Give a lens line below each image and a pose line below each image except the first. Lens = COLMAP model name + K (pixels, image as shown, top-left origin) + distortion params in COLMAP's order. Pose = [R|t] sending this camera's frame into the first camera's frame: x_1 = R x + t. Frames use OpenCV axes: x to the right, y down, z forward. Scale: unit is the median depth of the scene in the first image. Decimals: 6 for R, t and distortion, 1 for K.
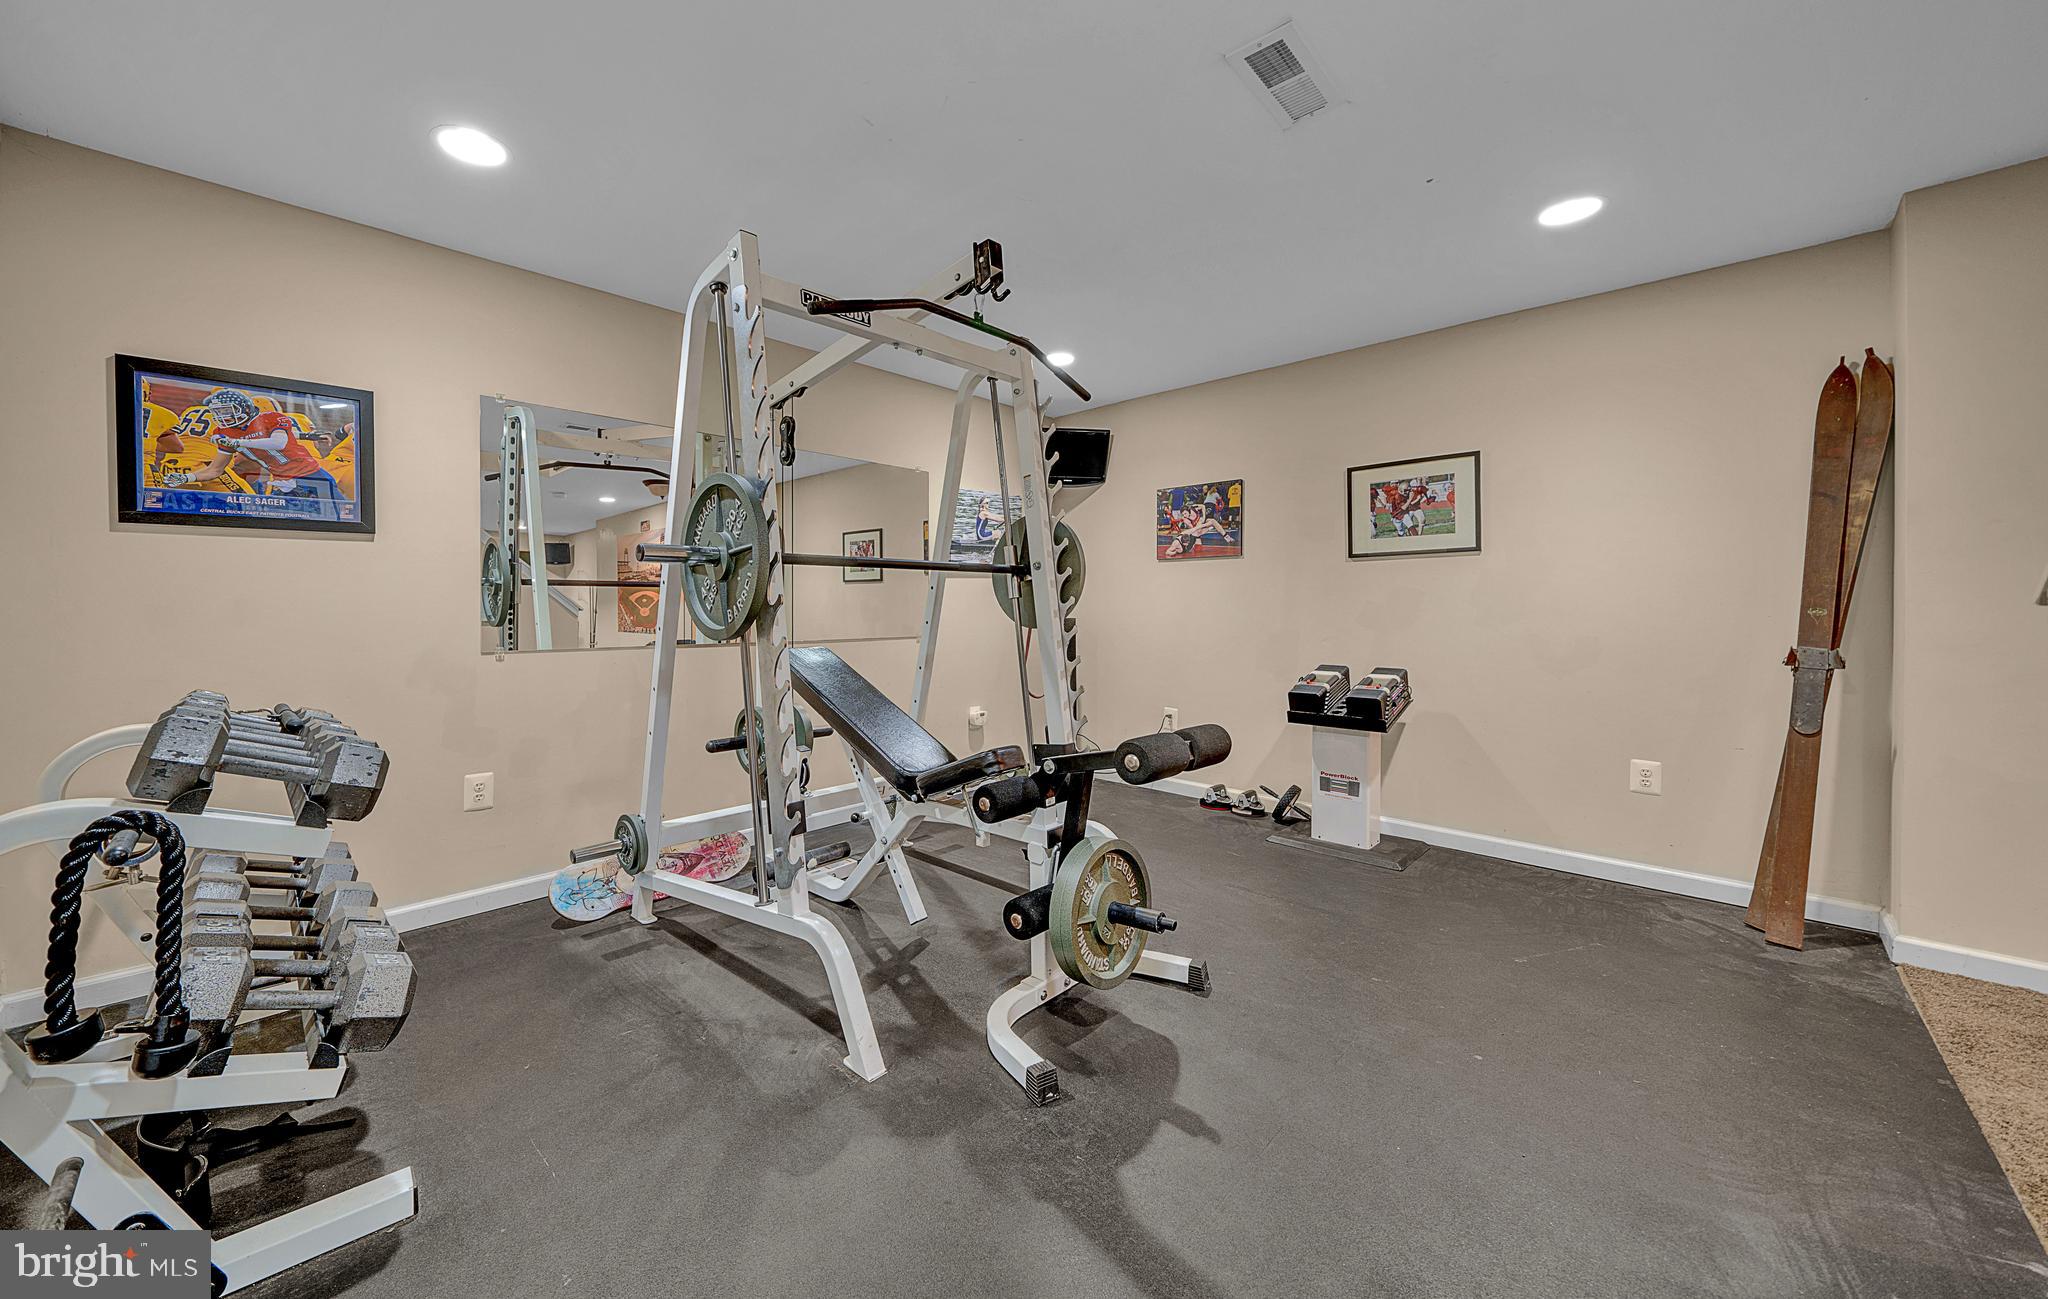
lens RADIAL K [[740.9, 0, 978.8], [0, 740.9, 614.1], [0, 0, 1]] dist [-0.000097, 0.000005]
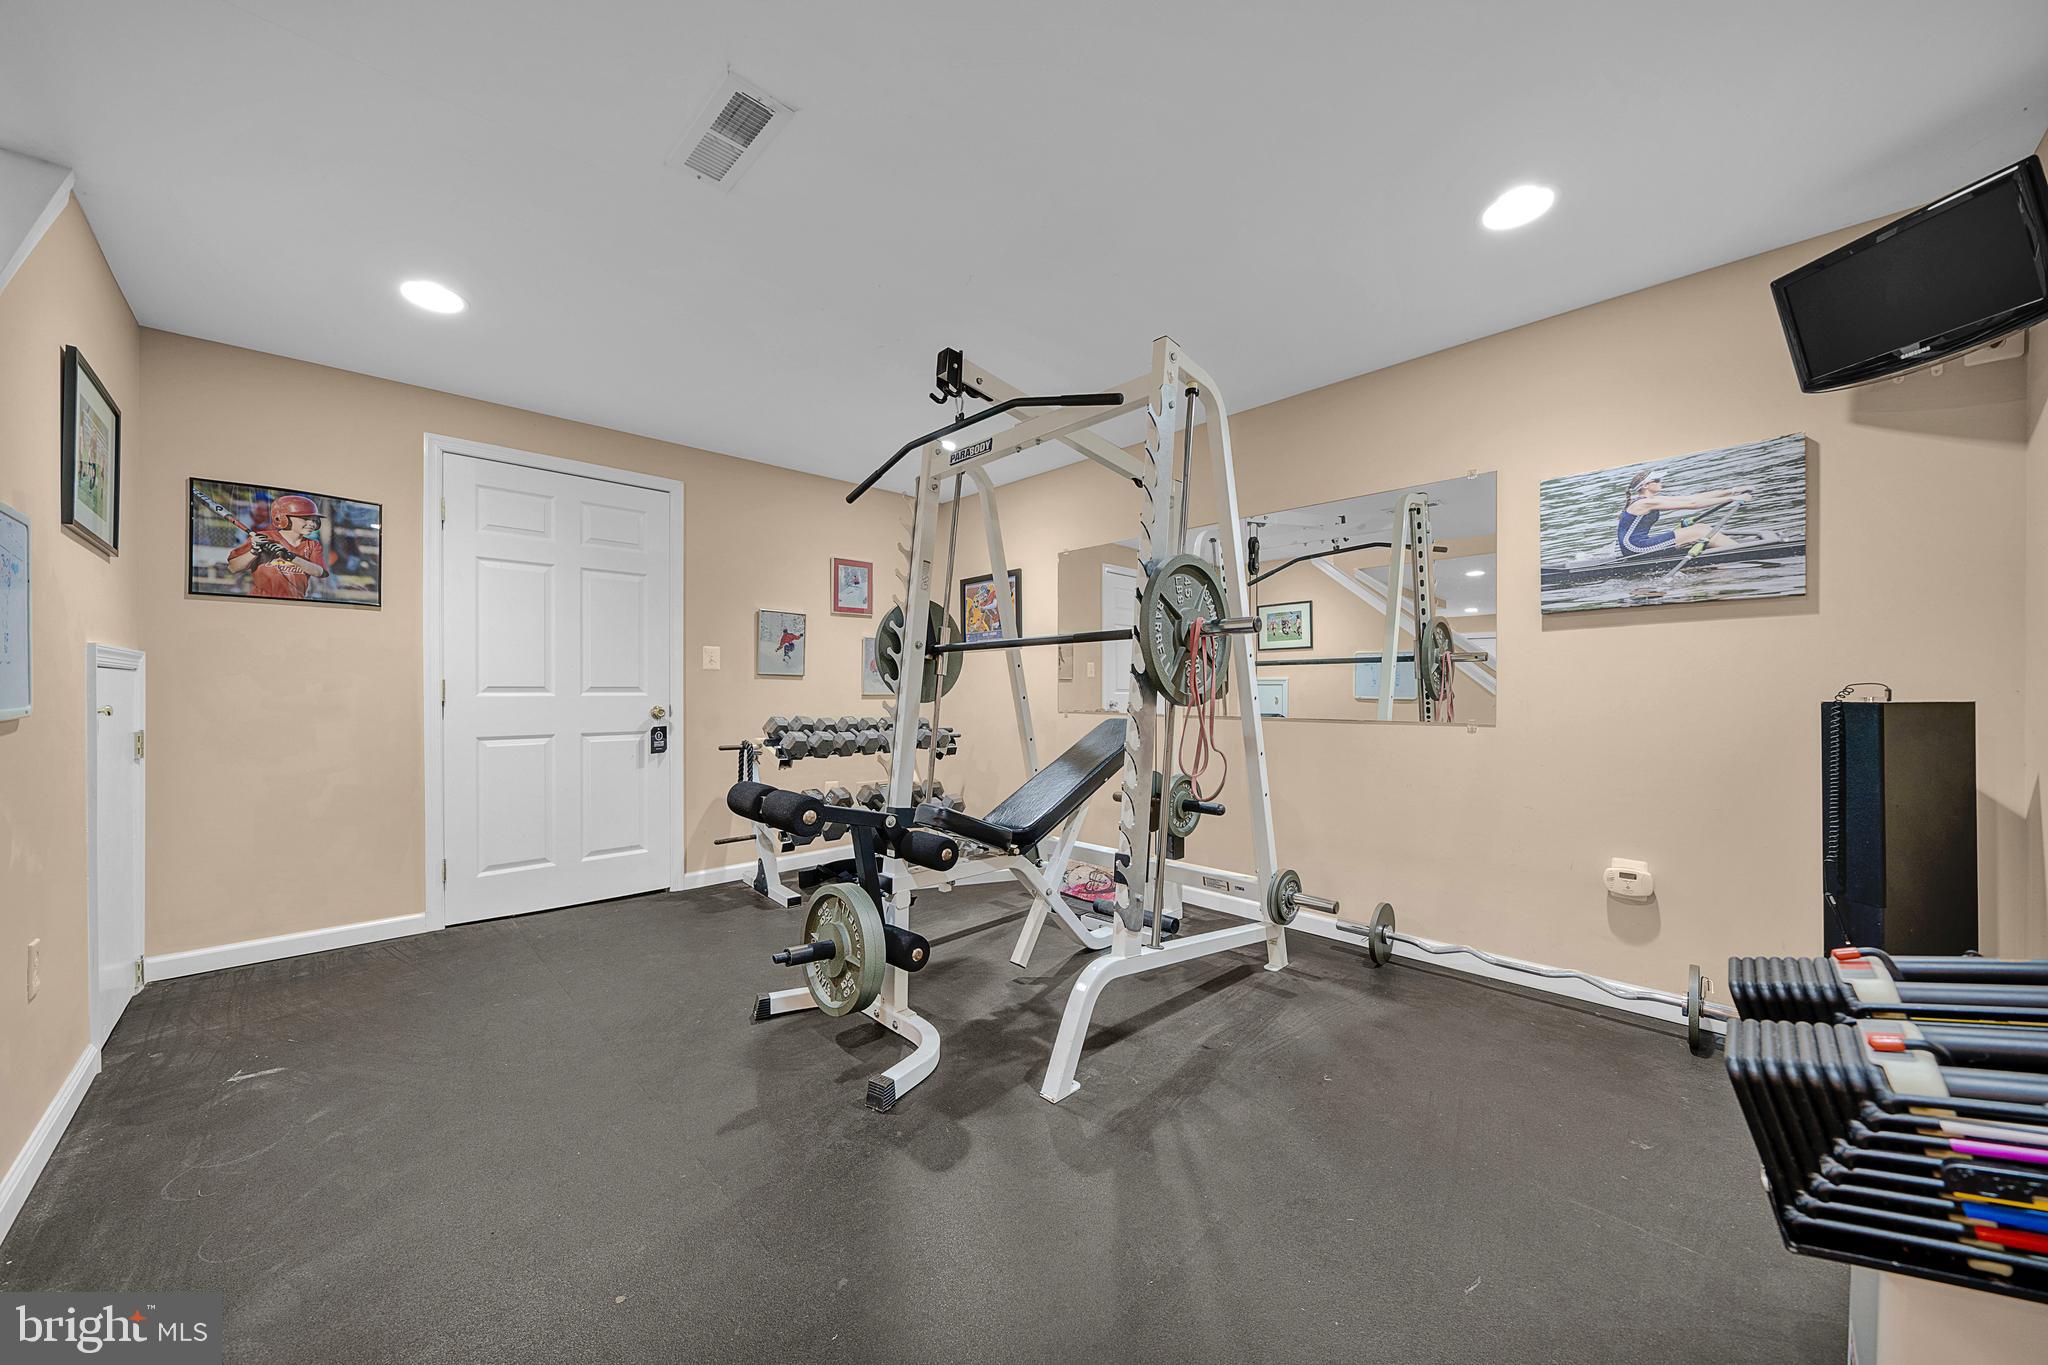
lens RADIAL K [[715.0, 0, 1013.2], [0, 715.0, 689.5], [0, 0, 1]] dist [0.000910, -0.000186]
pose [[-0.024937, 0.002140, -0.999687, 0.930250], [-0.007134, 0.999972, 0.002318, 0.002549], [0.999664, 0.007189, -0.024921, 0.964950]]
